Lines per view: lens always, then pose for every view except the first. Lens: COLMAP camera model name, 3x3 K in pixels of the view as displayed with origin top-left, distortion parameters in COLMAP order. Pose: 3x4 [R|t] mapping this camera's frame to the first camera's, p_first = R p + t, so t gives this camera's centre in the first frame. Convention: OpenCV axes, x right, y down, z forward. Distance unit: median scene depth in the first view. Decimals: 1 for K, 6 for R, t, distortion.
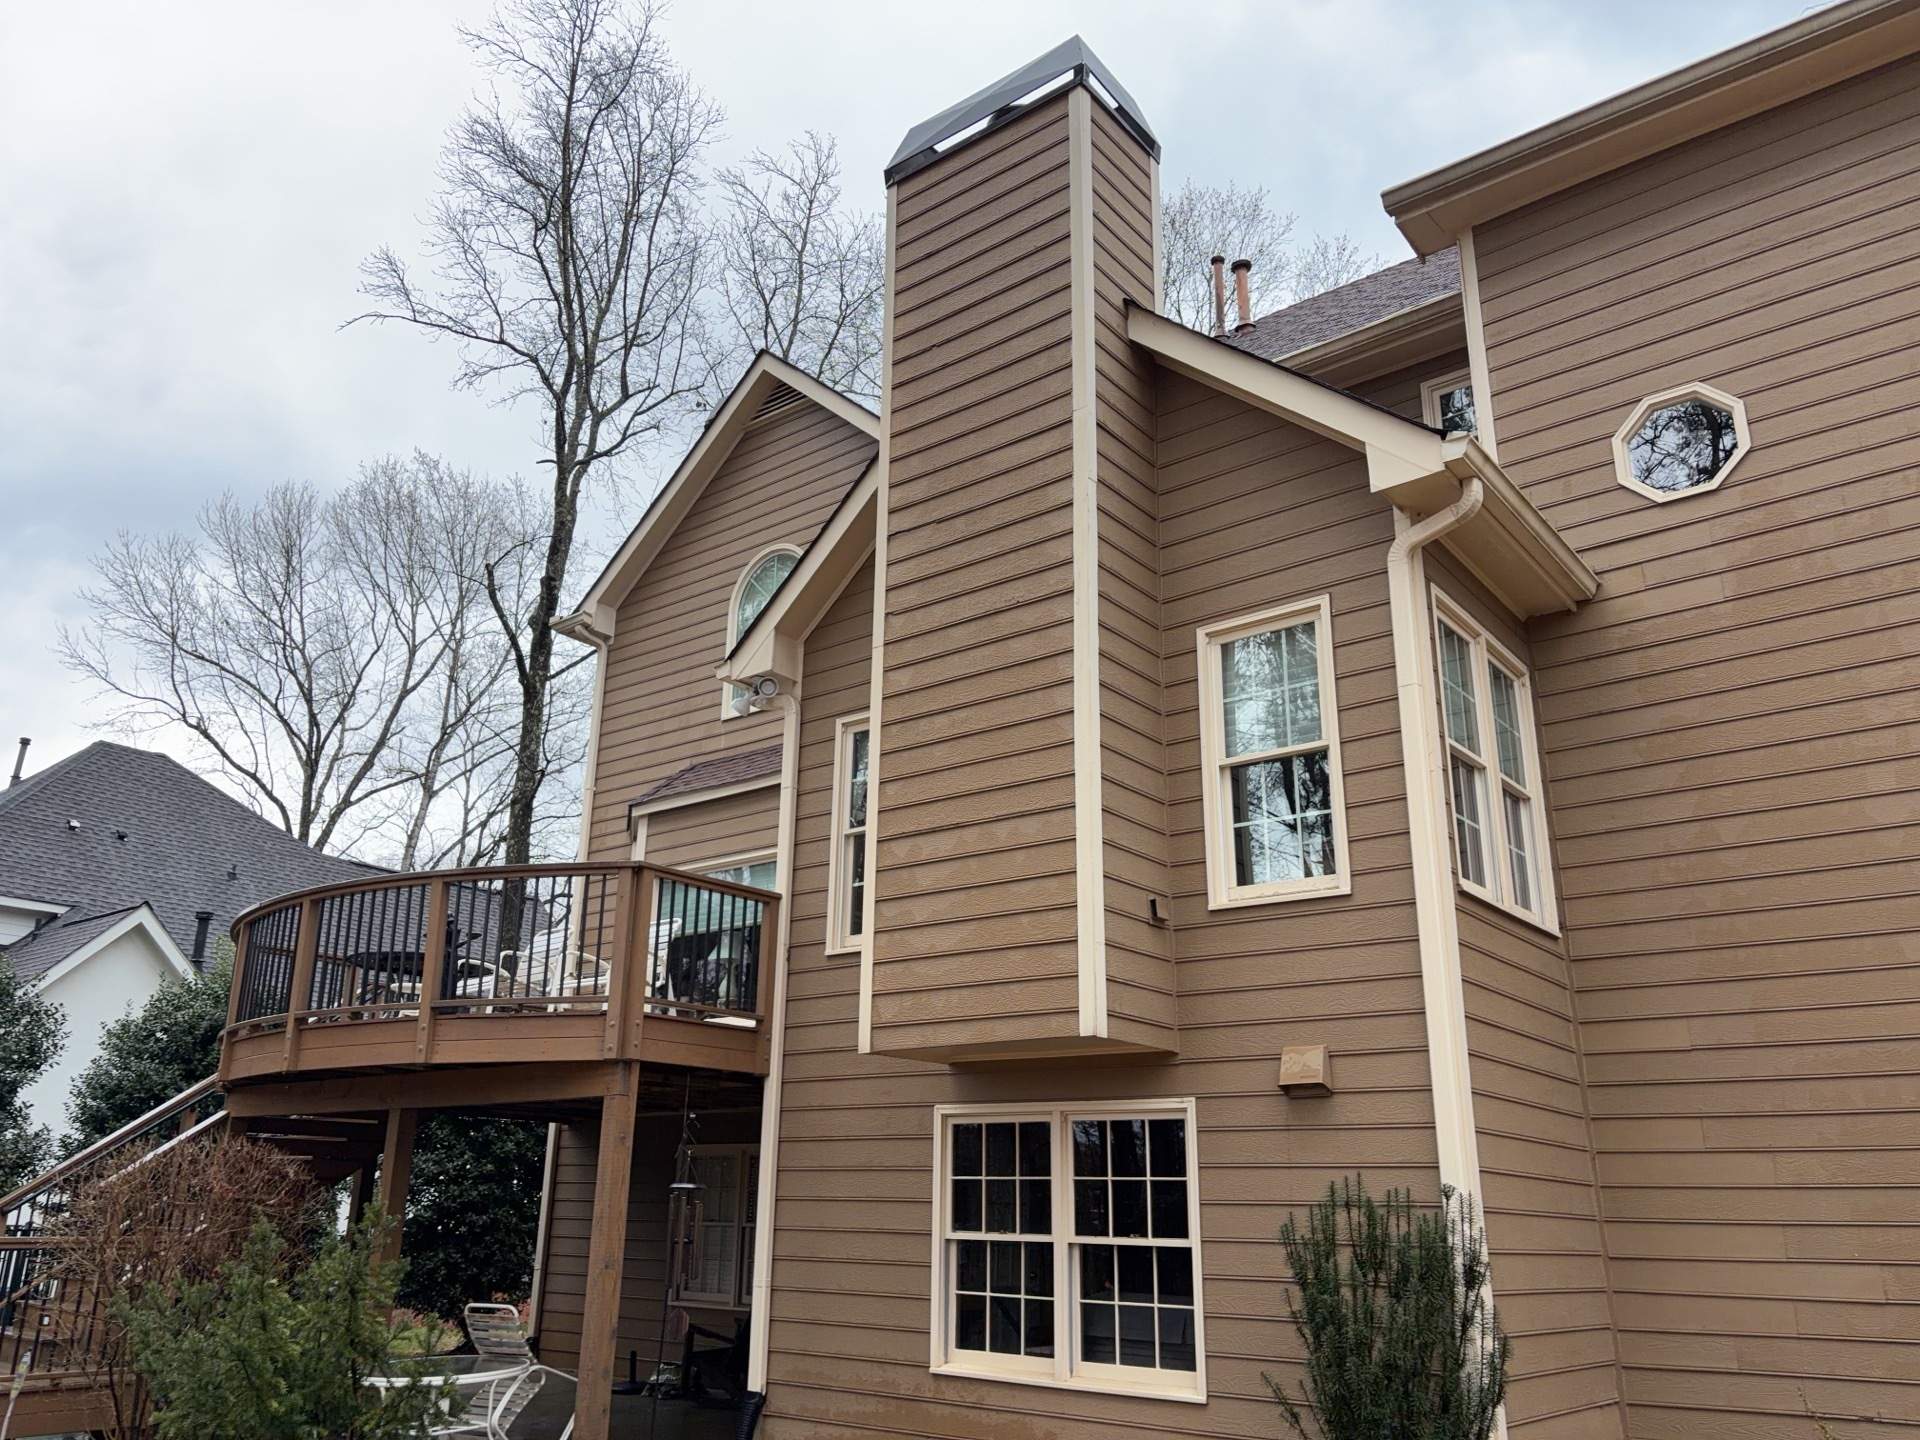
lens RADIAL K [[1478.8, 0, 931.0], [0, 1478.8, 722.6], [0, 0, 1]] dist [0.019004, -0.003519]
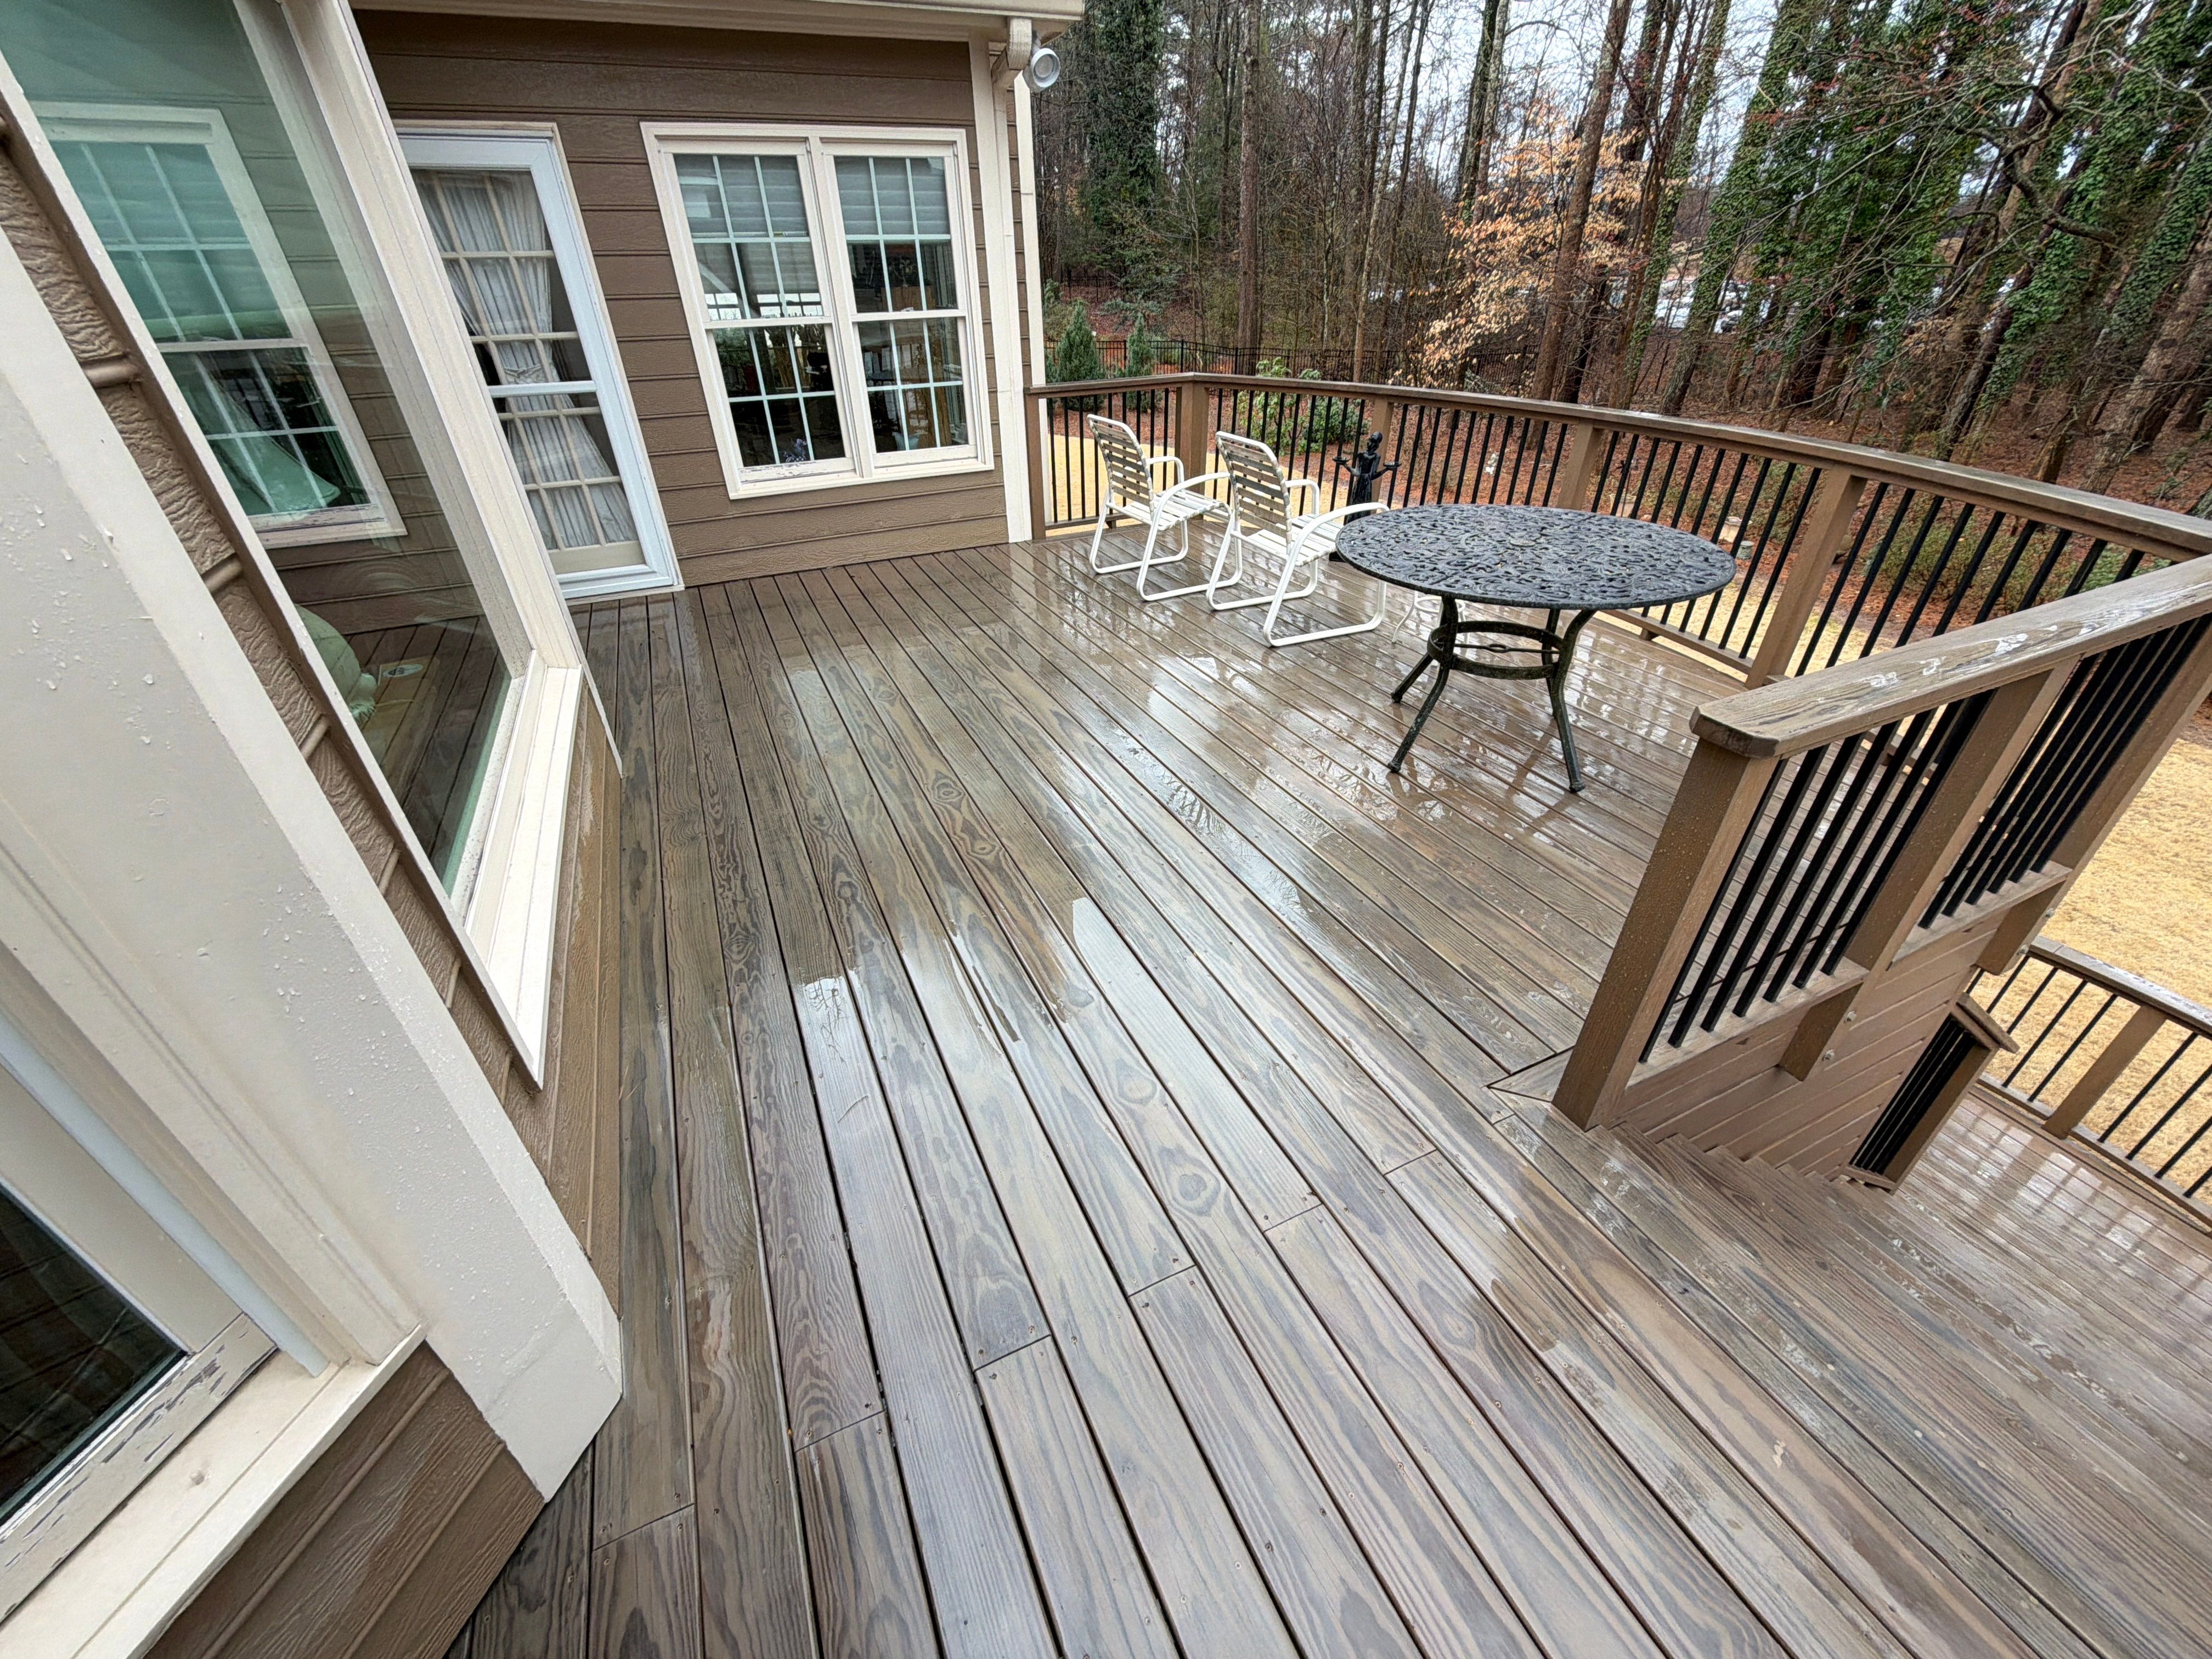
lens RADIAL K [[876.0, 0, 1106.0], [0, 876.0, 829.5], [0, 0, 1]] dist [-0.001189, -0.000488]
pose [[0.443941, -0.505231, 0.740039, -0.230578], [-0.259927, 0.717764, 0.645951, 0.116846], [-0.857528, -0.479120, 0.187322, 0.383723]]
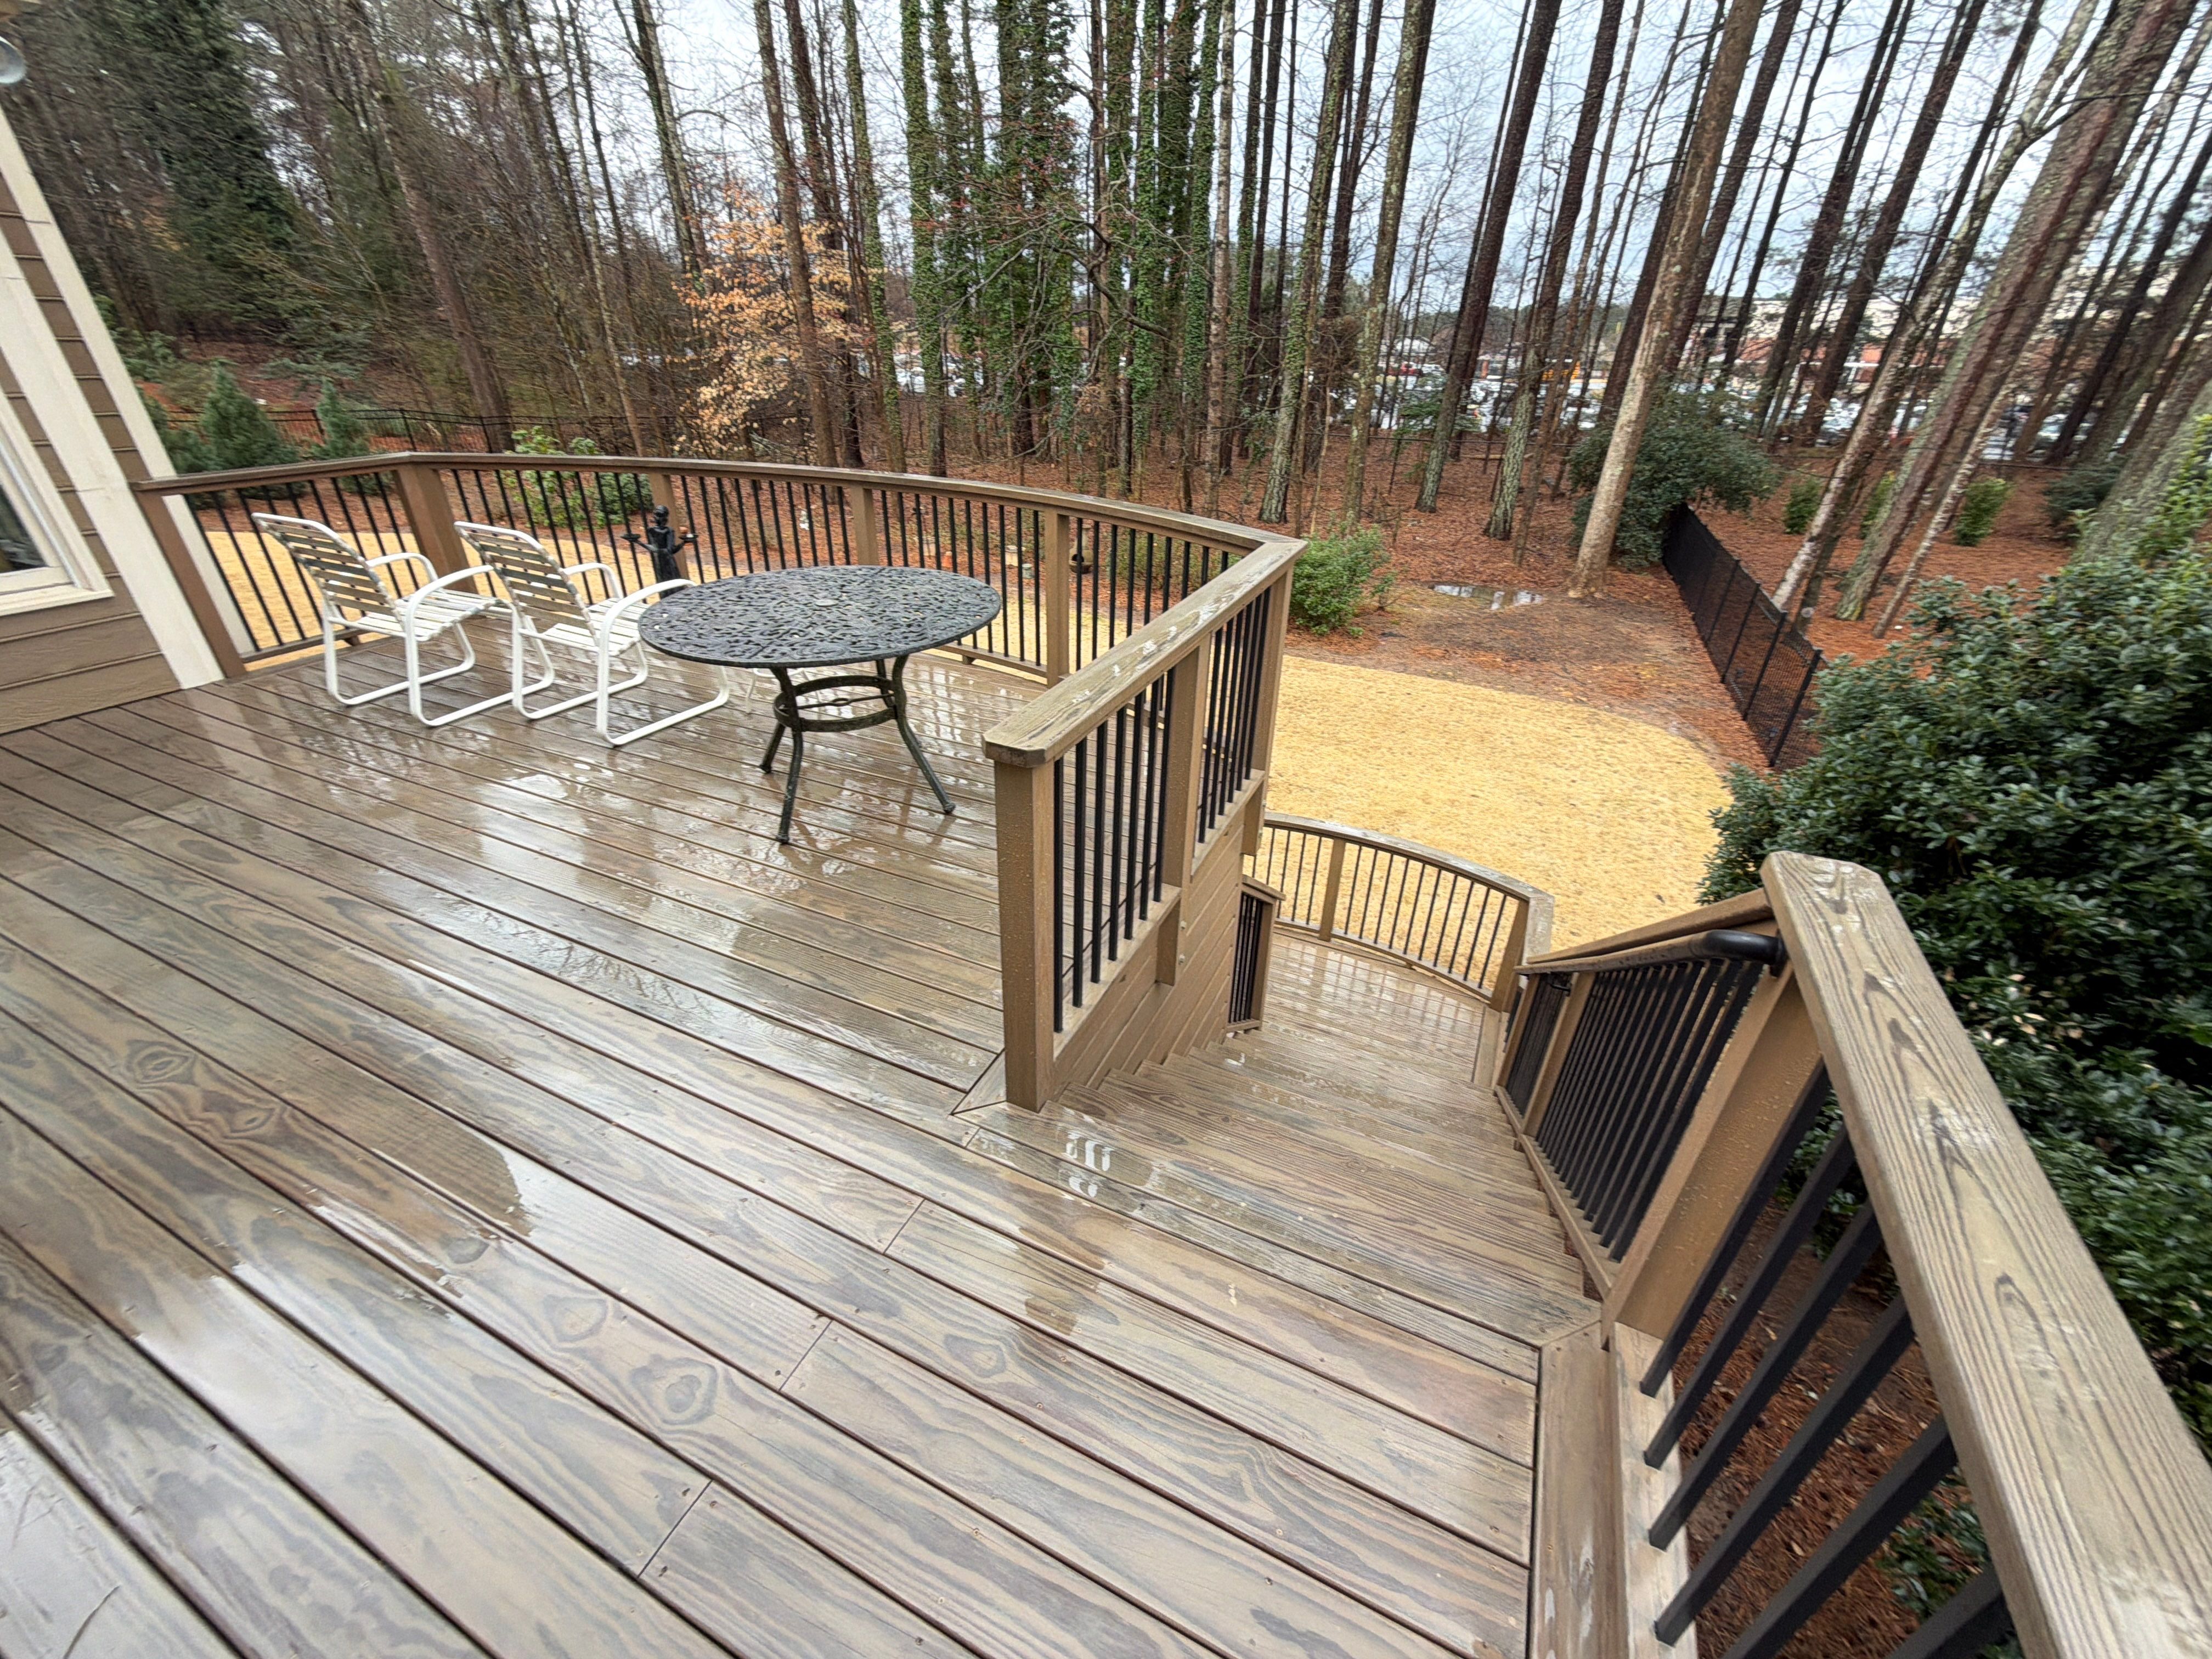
lens RADIAL K [[876.7, 0, 1106.0], [0, 876.7, 829.5], [0, 0, 1]] dist [-0.000199, -0.000426]
pose [[-0.236110, -0.495535, 0.835881, -0.224046], [-0.328640, 0.850235, 0.411214, 0.109722], [-0.914466, -0.177612, -0.363602, 0.373272]]
